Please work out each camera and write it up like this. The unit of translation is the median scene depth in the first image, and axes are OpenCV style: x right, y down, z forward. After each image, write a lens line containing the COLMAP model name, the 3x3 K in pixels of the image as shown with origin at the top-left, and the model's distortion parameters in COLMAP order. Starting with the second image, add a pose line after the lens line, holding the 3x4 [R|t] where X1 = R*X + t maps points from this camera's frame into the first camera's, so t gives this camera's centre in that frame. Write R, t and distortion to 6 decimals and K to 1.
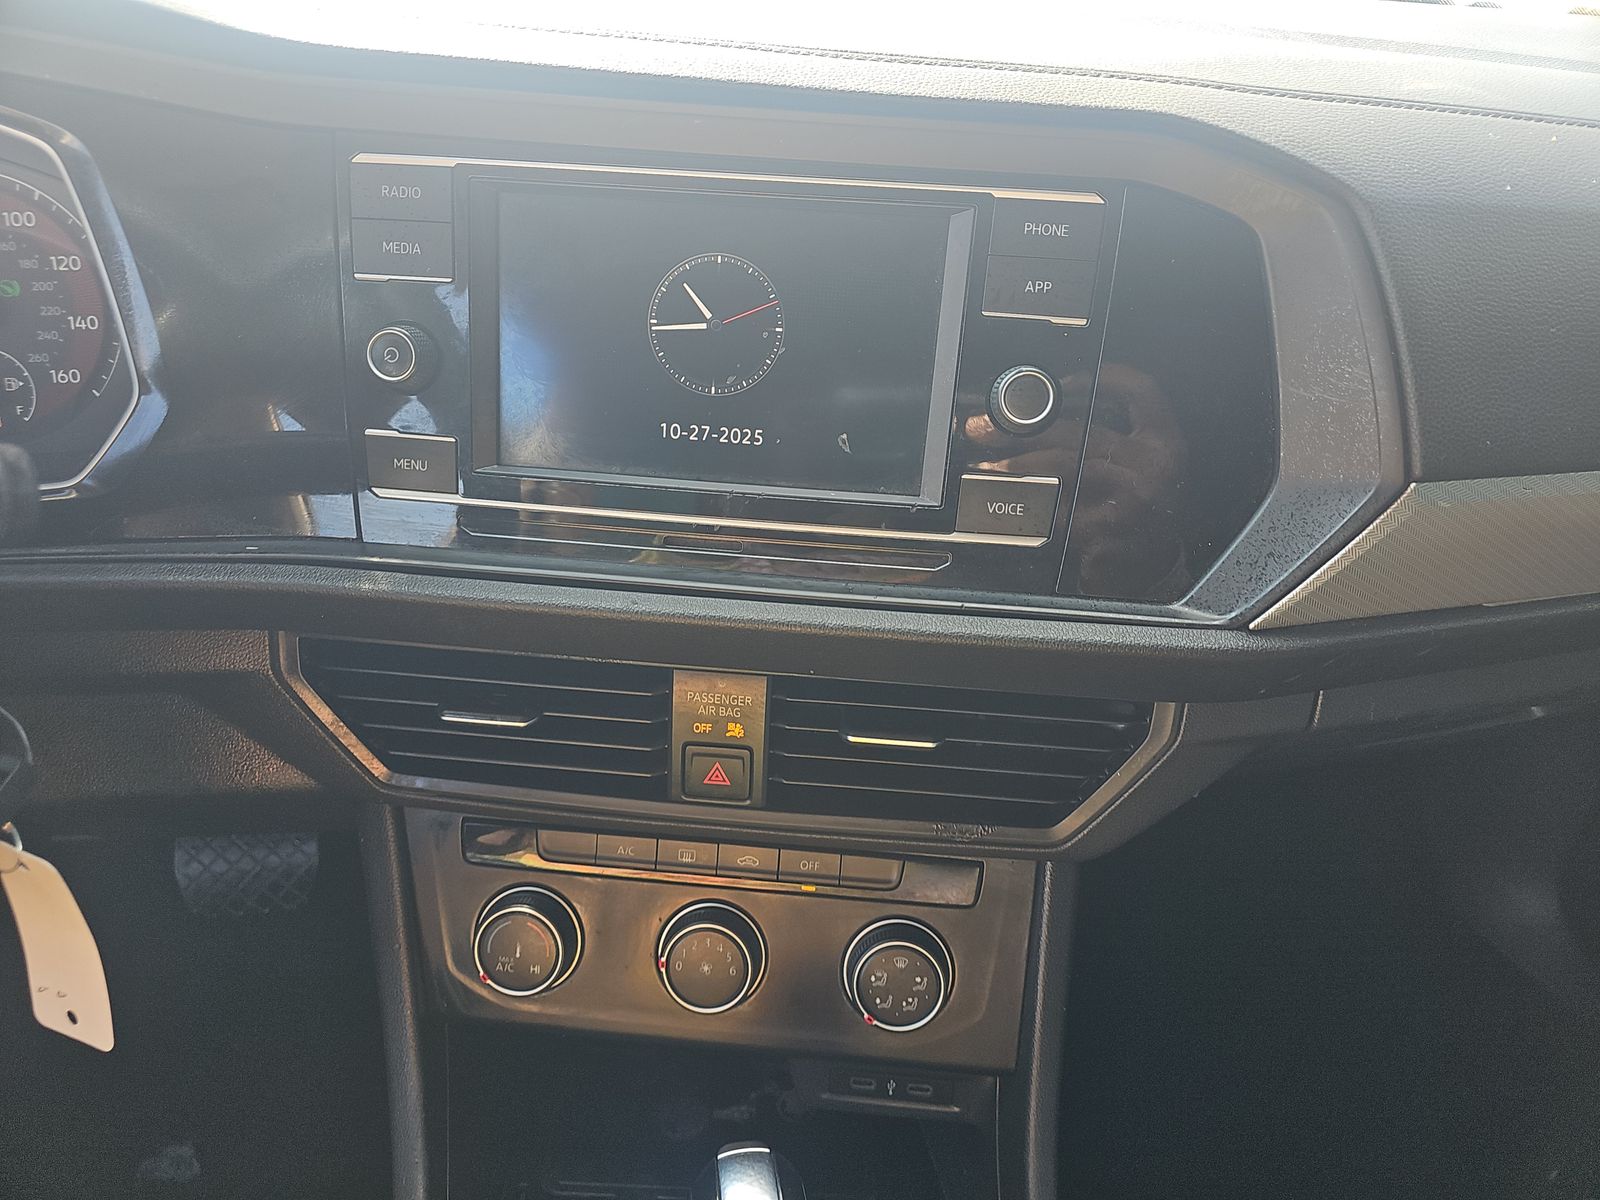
lens RADIAL K [[1068.1, 0, 818.2], [0, 1068.1, 598.7], [0, 0, 1]] dist [0.044318, -0.048084]
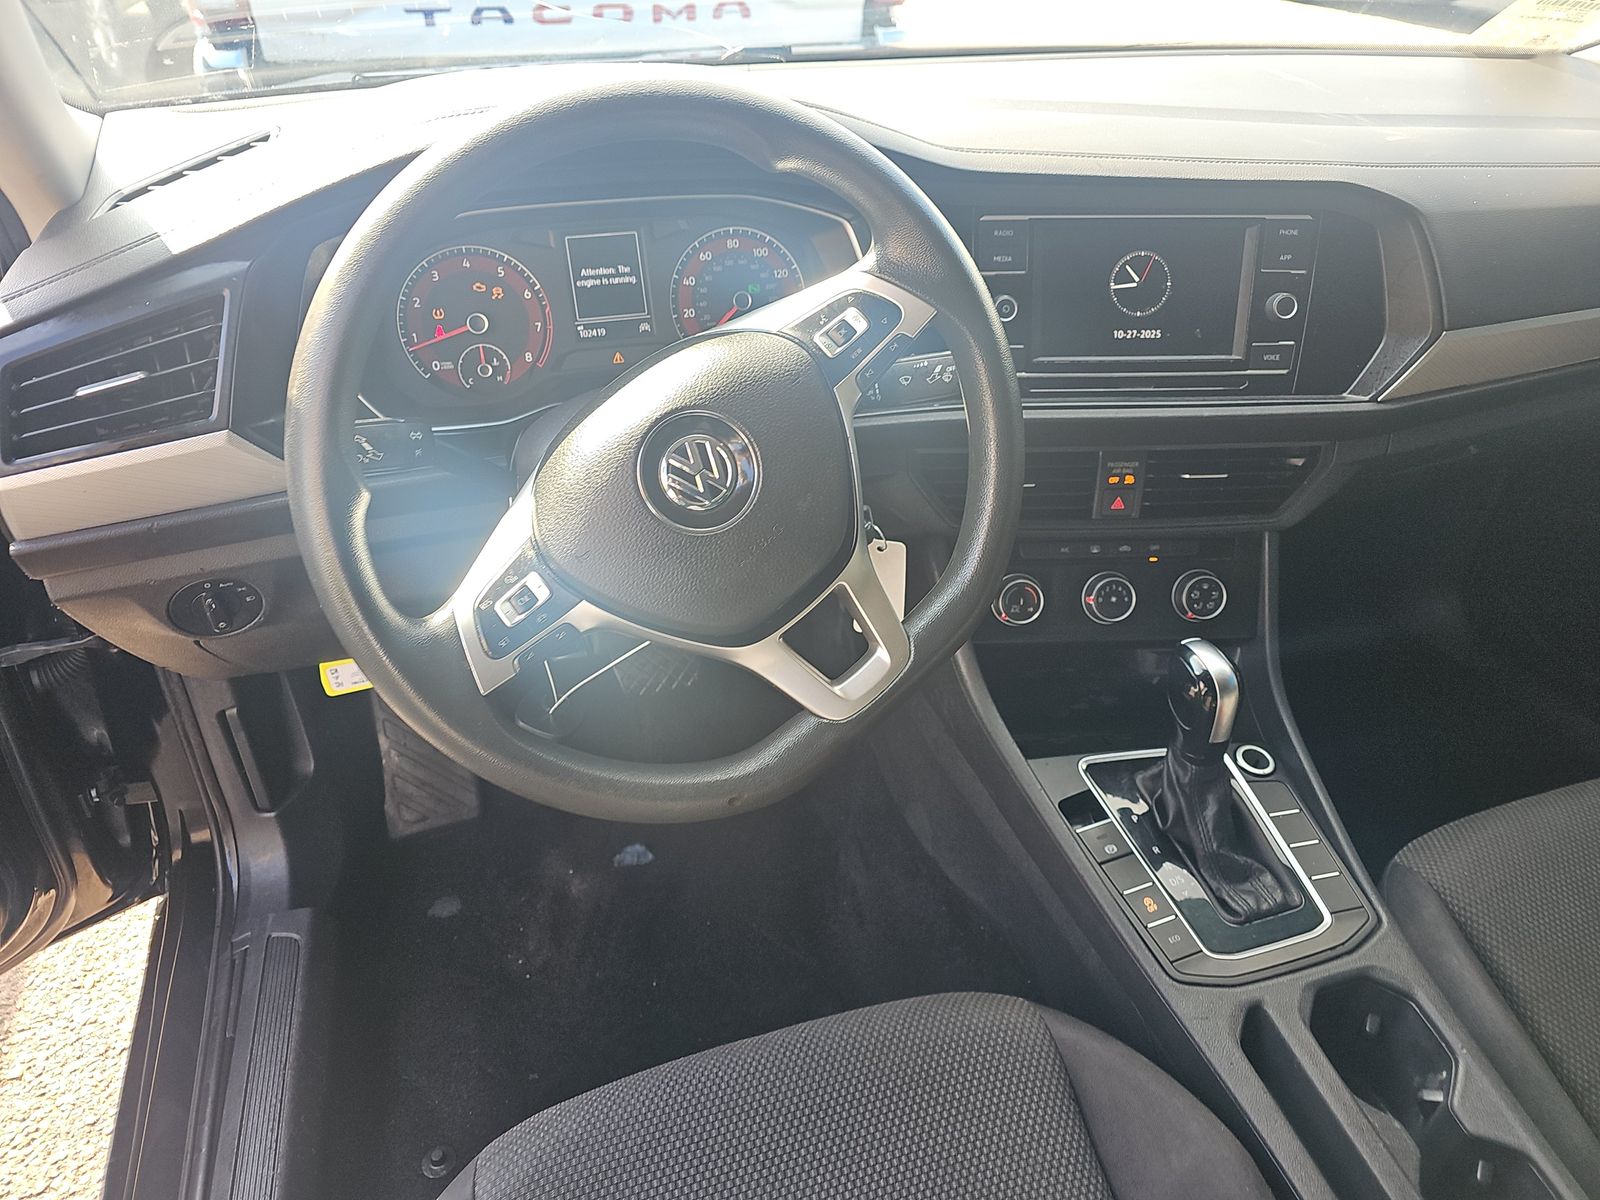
lens RADIAL K [[1068.1, 0, 818.2], [0, 1068.1, 598.7], [0, 0, 1]] dist [0.044318, -0.048084]
pose [[0.988742, -0.100033, 0.111274, -0.911589], [0.091725, 0.992768, 0.077444, 0.133680], [-0.118216, -0.066365, 0.990768, -0.992300]]
